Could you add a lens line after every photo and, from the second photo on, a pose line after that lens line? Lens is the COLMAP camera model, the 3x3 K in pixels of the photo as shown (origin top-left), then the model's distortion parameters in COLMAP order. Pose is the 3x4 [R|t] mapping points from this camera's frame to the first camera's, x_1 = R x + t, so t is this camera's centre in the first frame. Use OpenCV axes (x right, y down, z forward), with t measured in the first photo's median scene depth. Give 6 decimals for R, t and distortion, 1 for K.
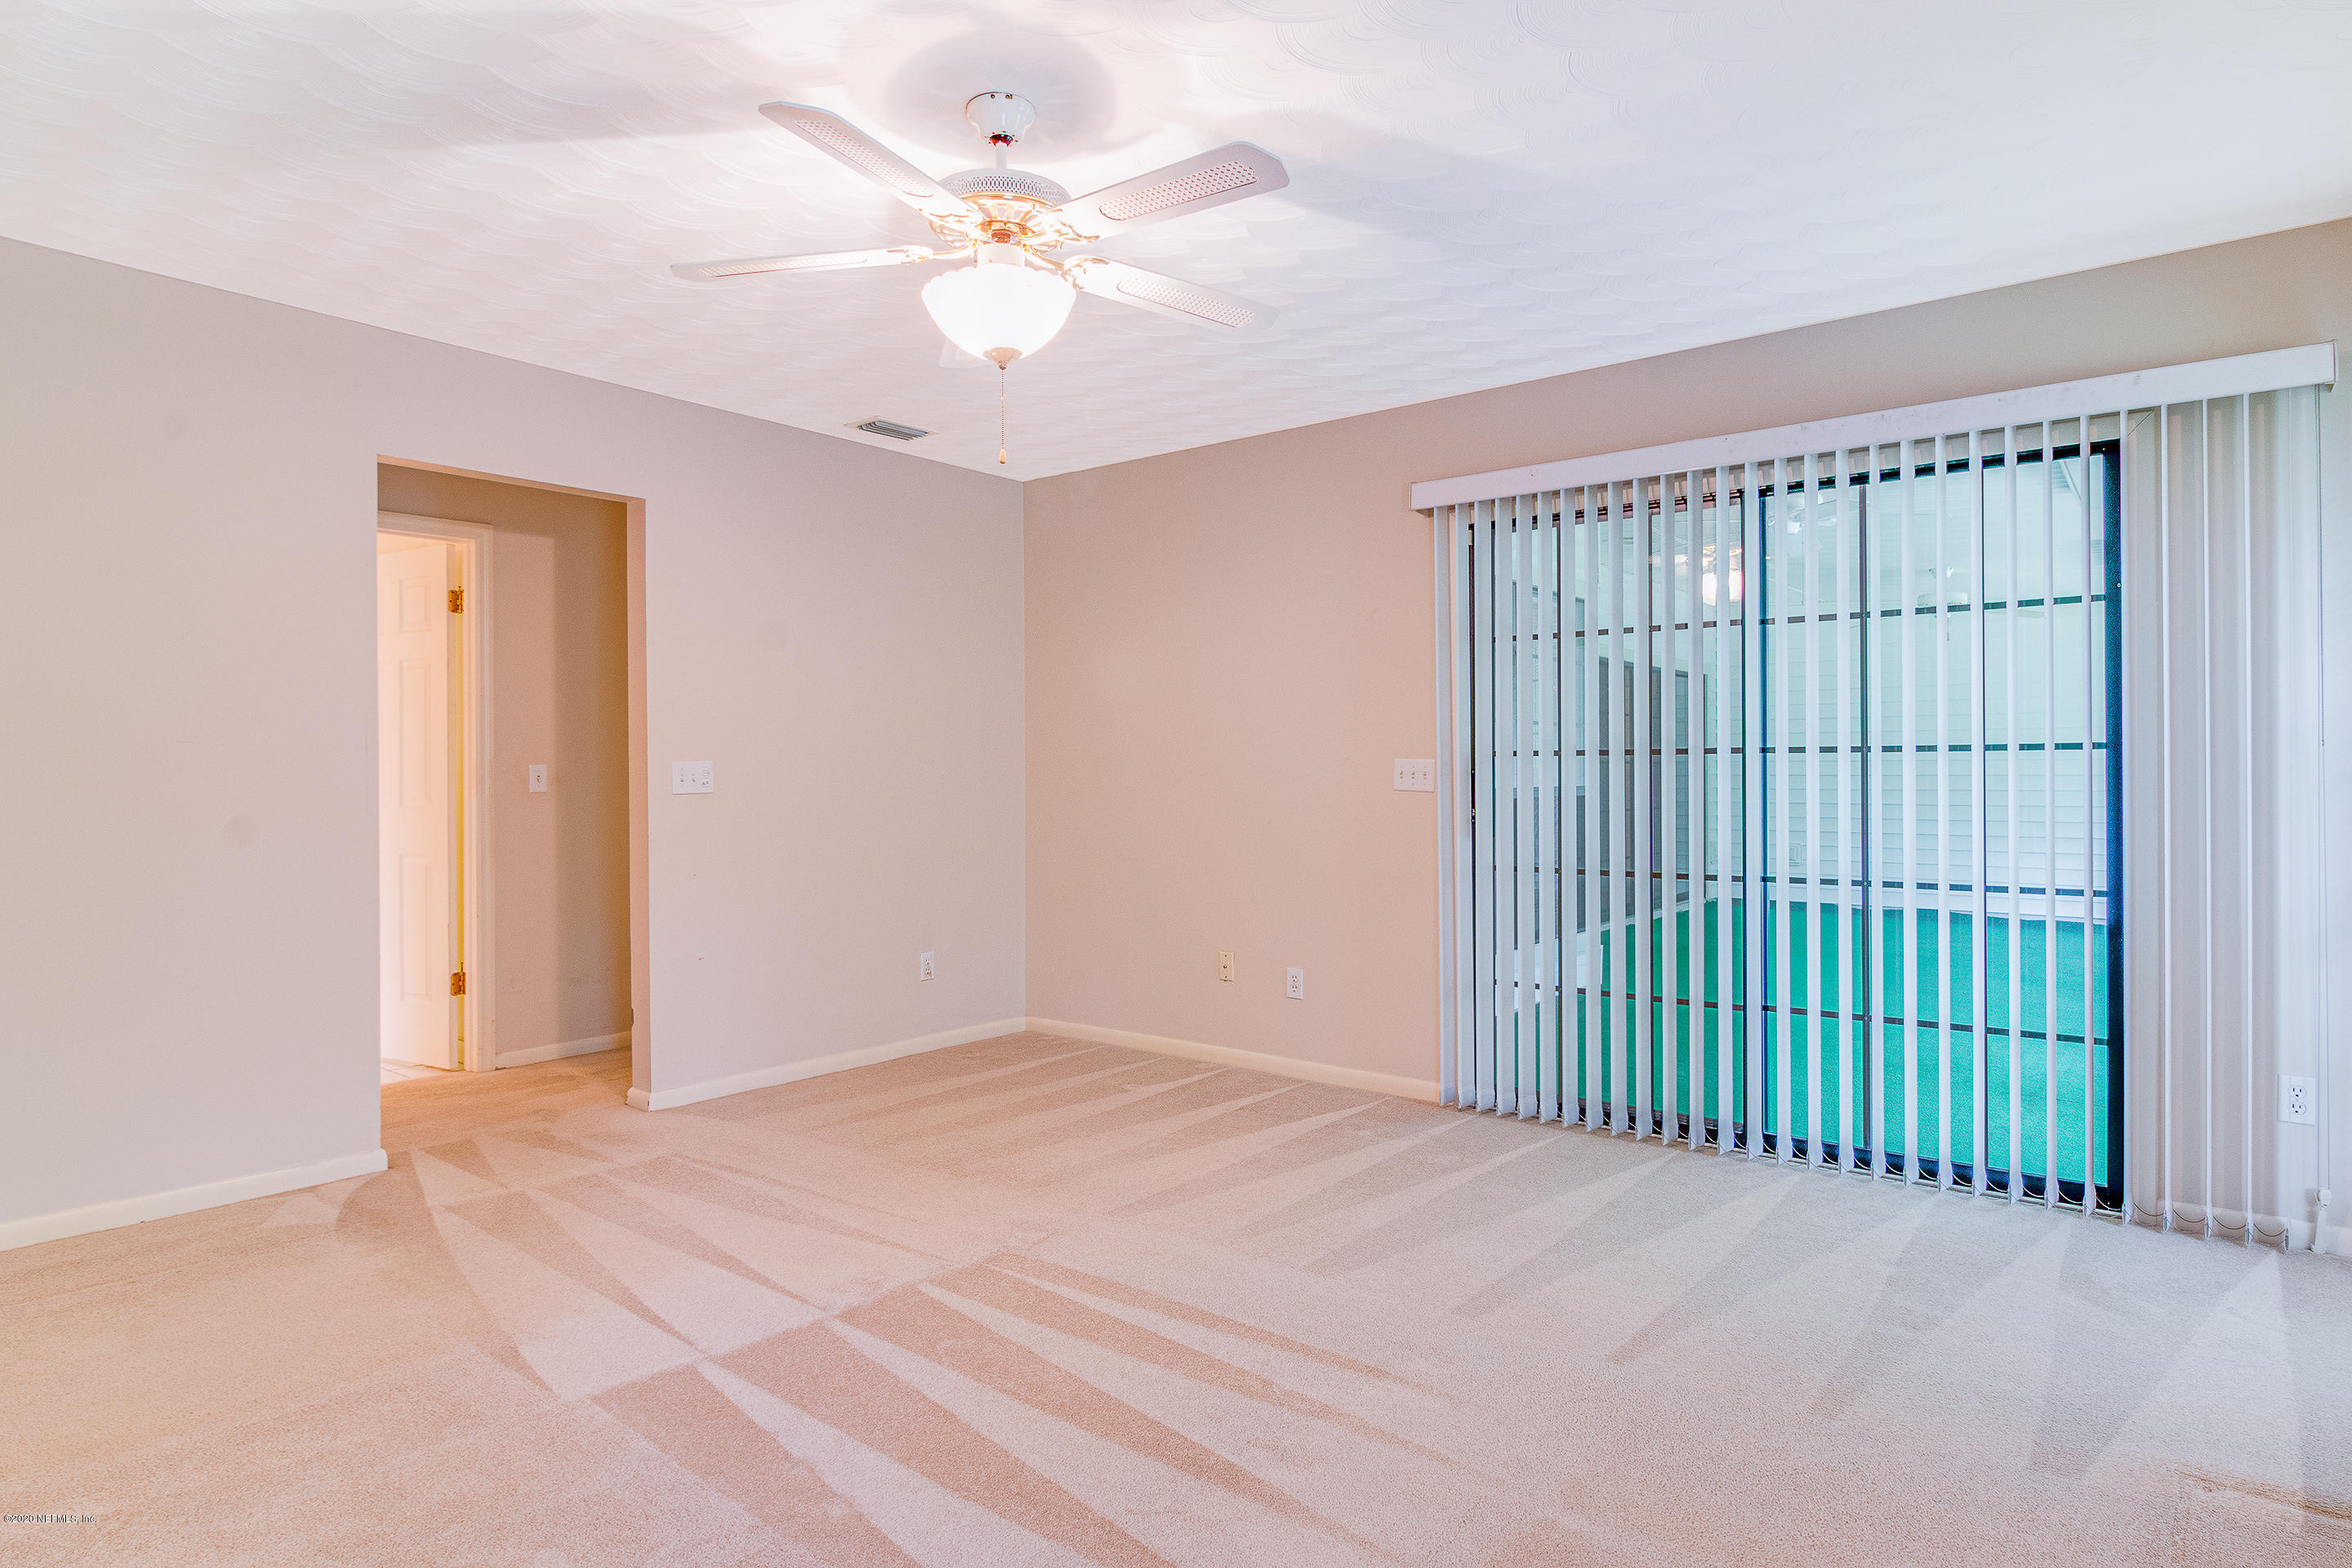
lens RADIAL K [[1305.7, 0, 1178.5], [0, 1305.7, 778.8], [0, 0, 1]] dist [-0.005252, -0.001517]
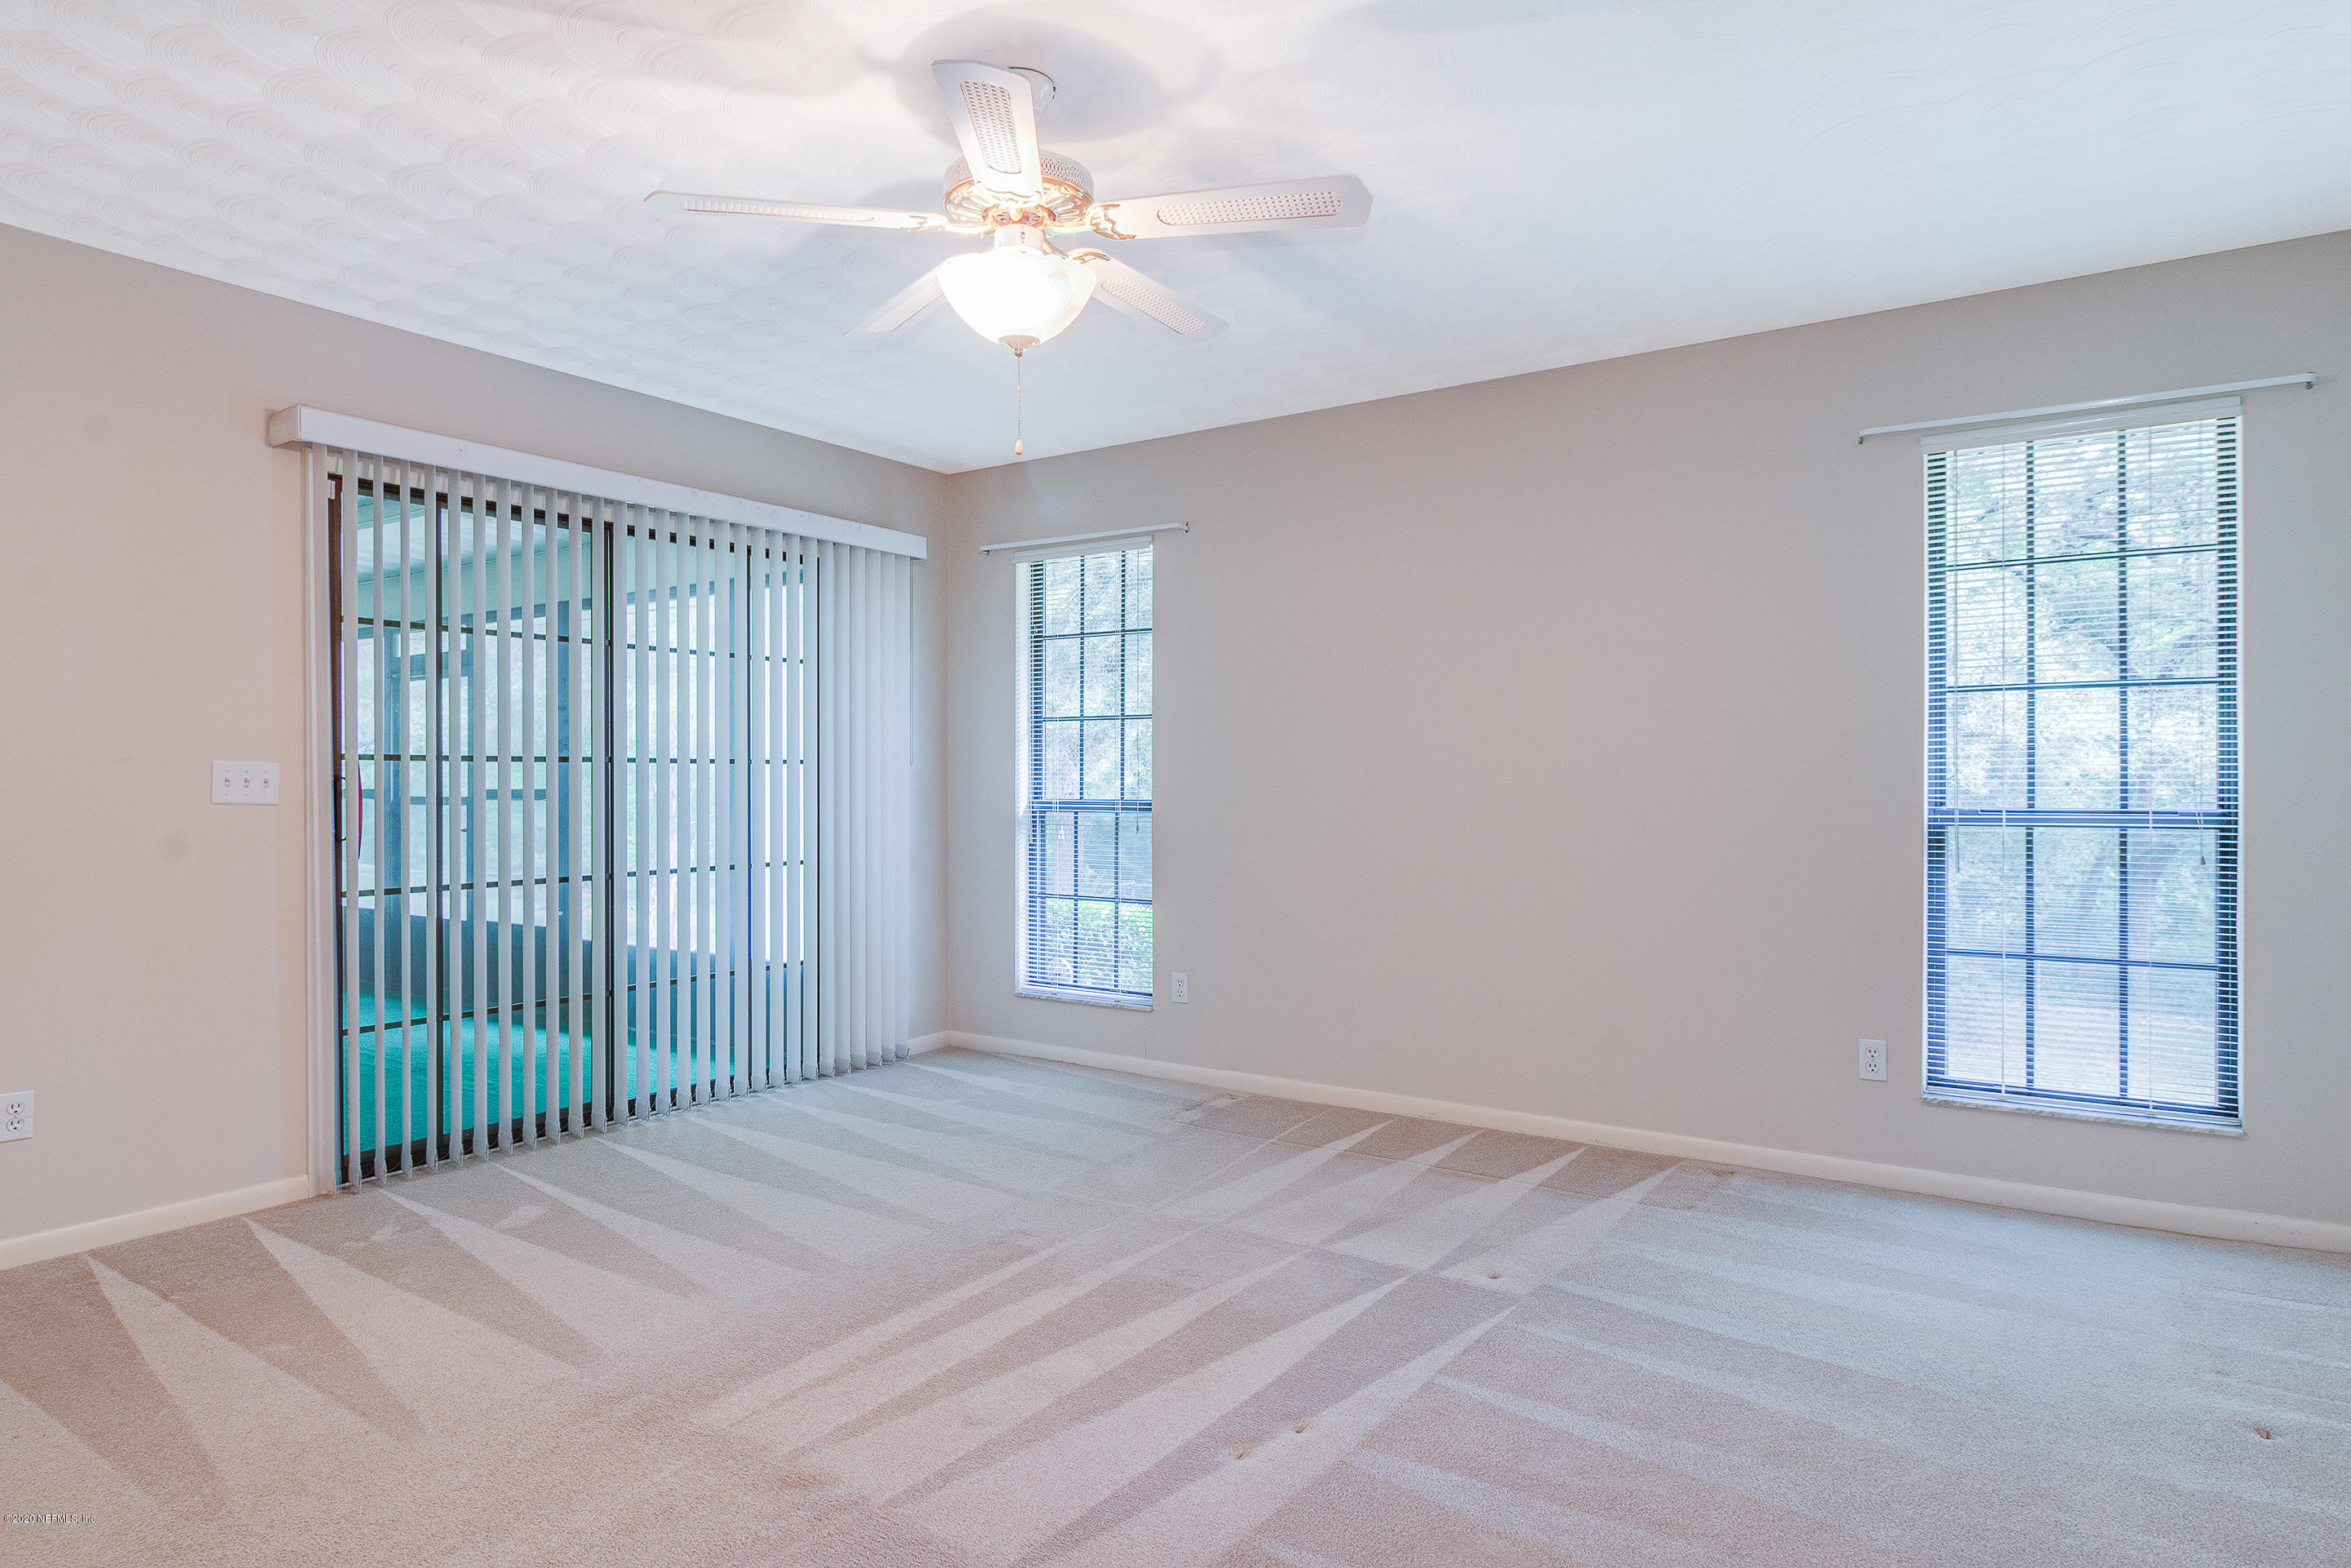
lens RADIAL K [[1305.1, 0, 1186.1], [0, 1305.1, 781.1], [0, 0, 1]] dist [-0.005252, -0.001517]
pose [[-0.075424, 0.002051, 0.997149, -0.736400], [0.005287, 0.999985, -0.001657, 0.000382], [-0.997138, 0.005147, -0.075434, 0.628521]]
